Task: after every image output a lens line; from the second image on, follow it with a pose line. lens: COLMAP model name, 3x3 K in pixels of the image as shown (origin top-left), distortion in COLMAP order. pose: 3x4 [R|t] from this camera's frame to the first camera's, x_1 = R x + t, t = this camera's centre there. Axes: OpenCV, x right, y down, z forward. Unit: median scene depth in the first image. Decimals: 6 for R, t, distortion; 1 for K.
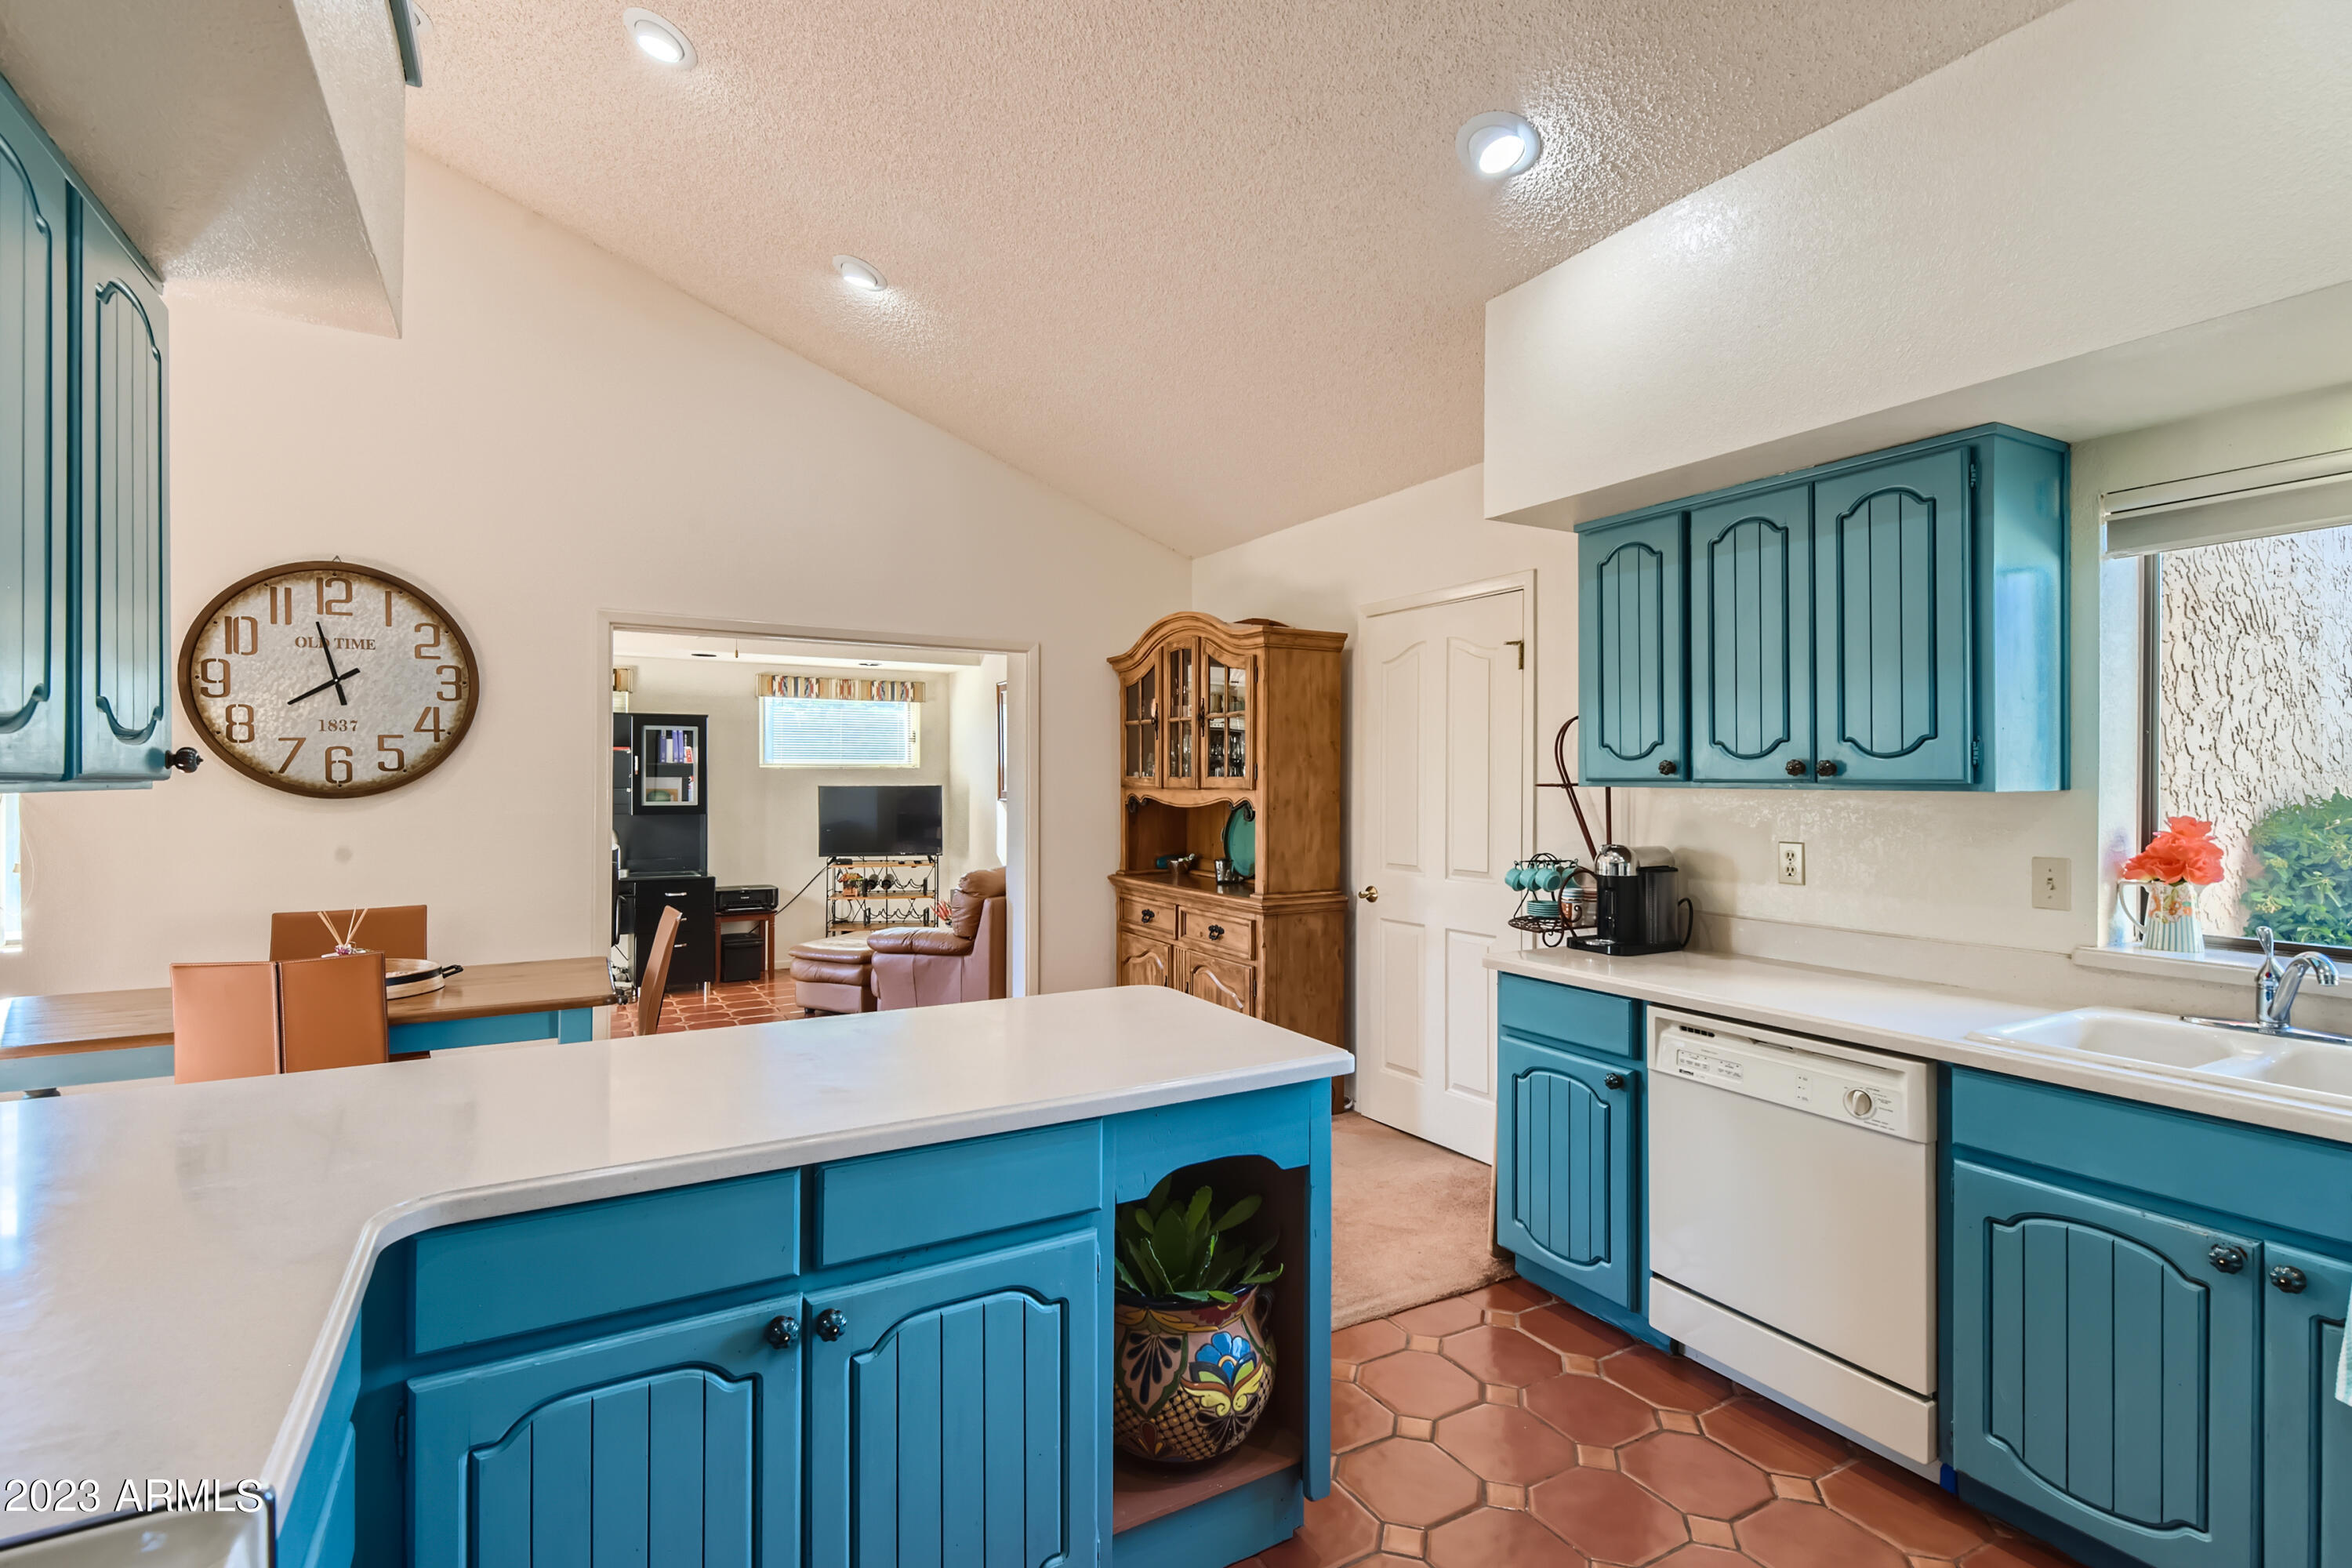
lens RADIAL K [[1091.6, 0, 1154.0], [0, 1091.6, 778.1], [0, 0, 1]] dist [0.014318, -0.004122]
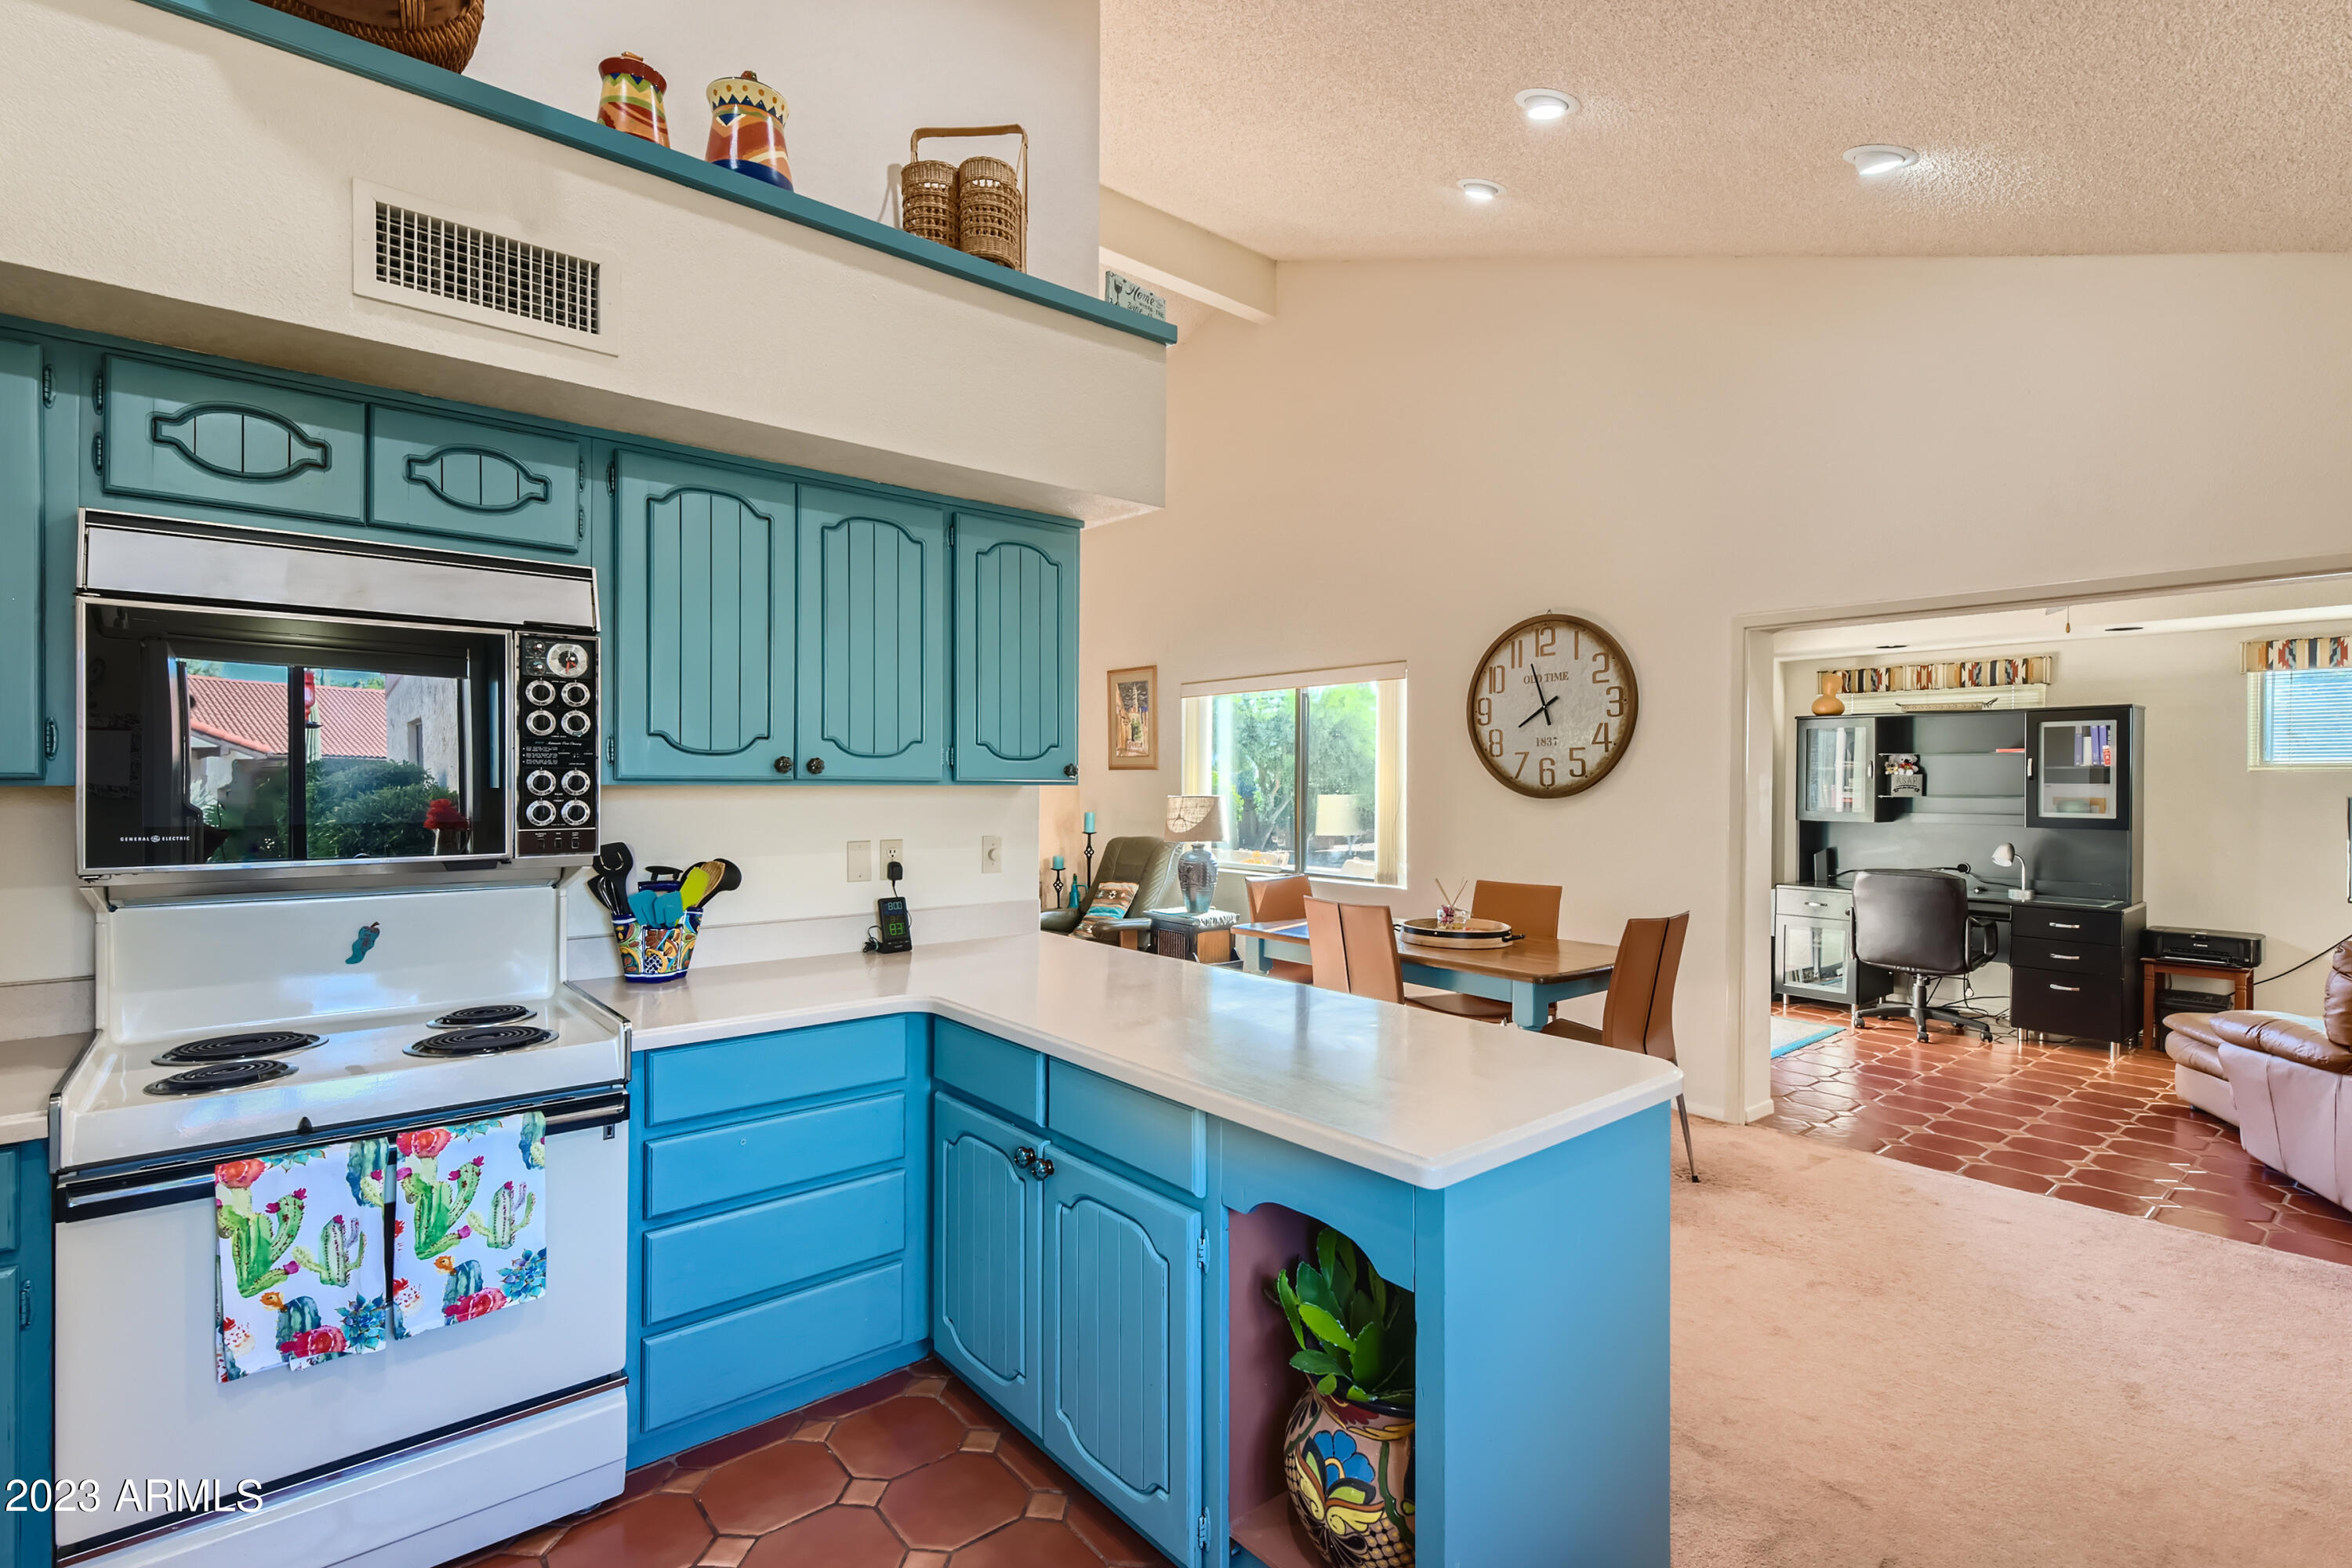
lens RADIAL K [[1091.6, 0, 1222.6], [0, 1091.6, 788.3], [0, 0, 1]] dist [0.014318, -0.004122]
pose [[0.203354, 0.006494, -0.979084, 0.422225], [-0.003134, 0.999977, 0.005982, 0.000349], [0.979100, 0.001852, 0.203370, 0.355152]]
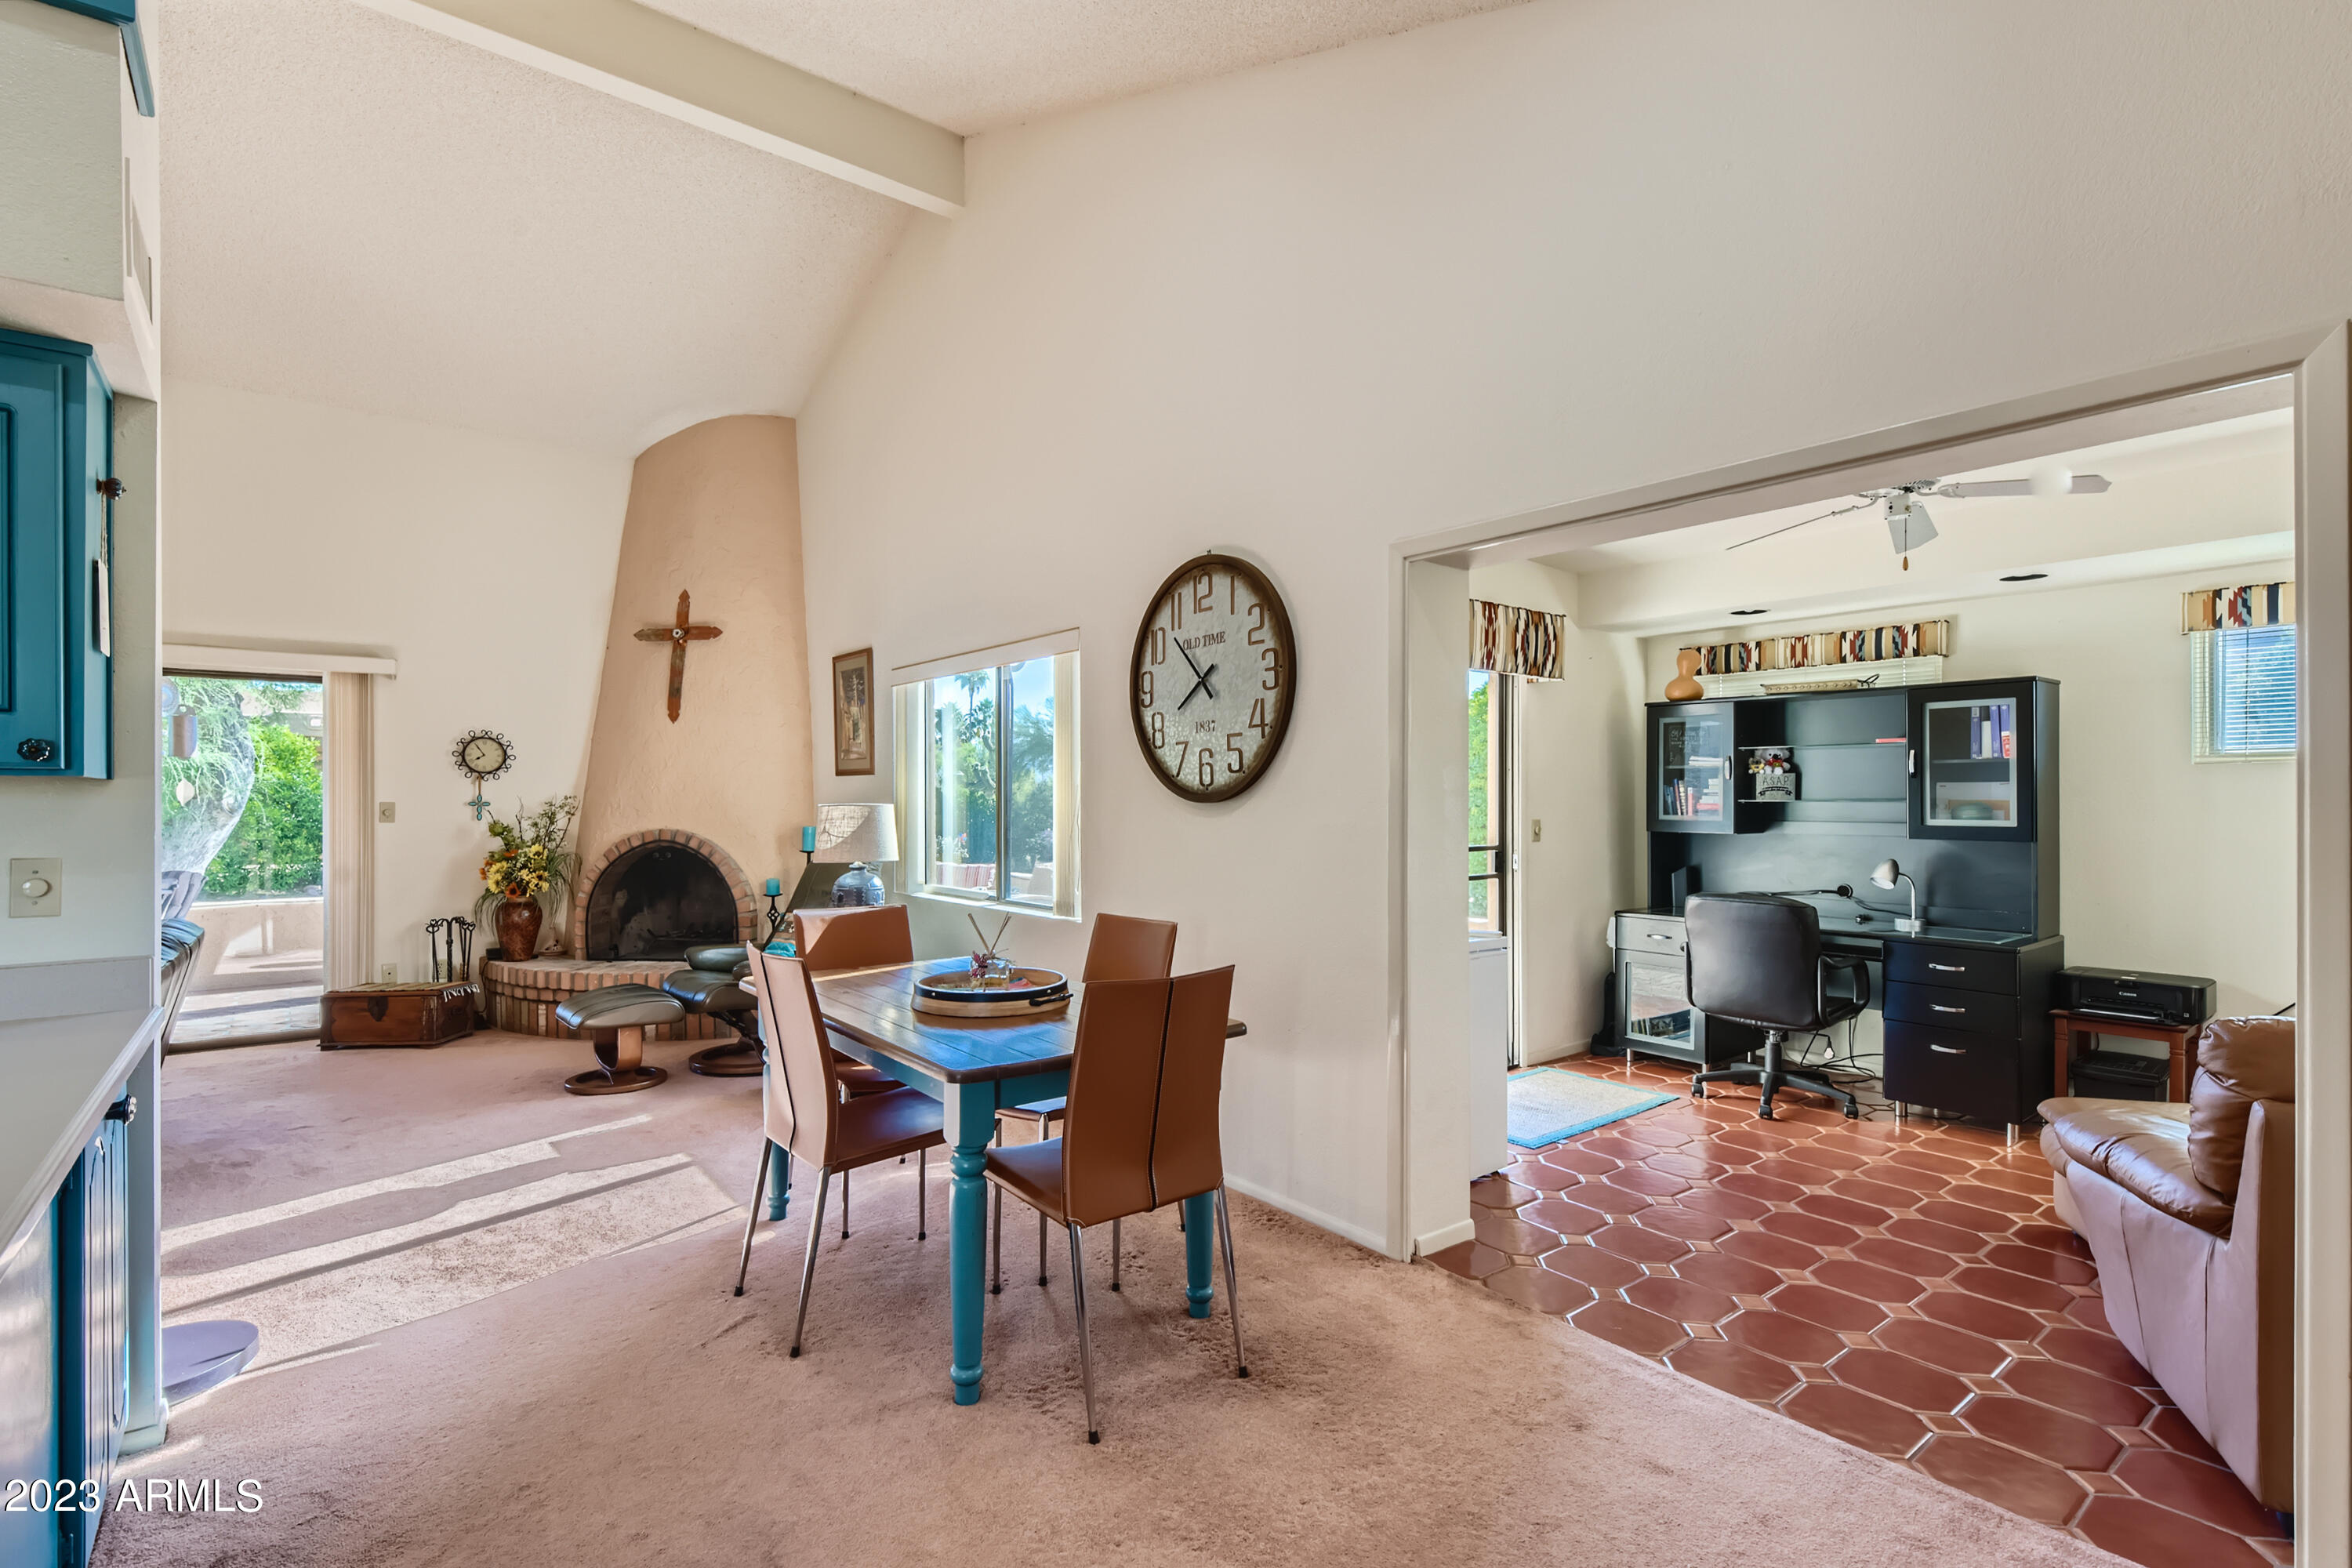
lens RADIAL K [[1091.6, 0, 1235.7], [0, 1091.6, 802.4], [0, 0, 1]] dist [0.014318, -0.004122]
pose [[0.172906, 0.002829, -0.984934, 0.196542], [0.002312, 0.999992, 0.003278, 0.014943], [0.984936, -0.002844, 0.172899, 0.833302]]
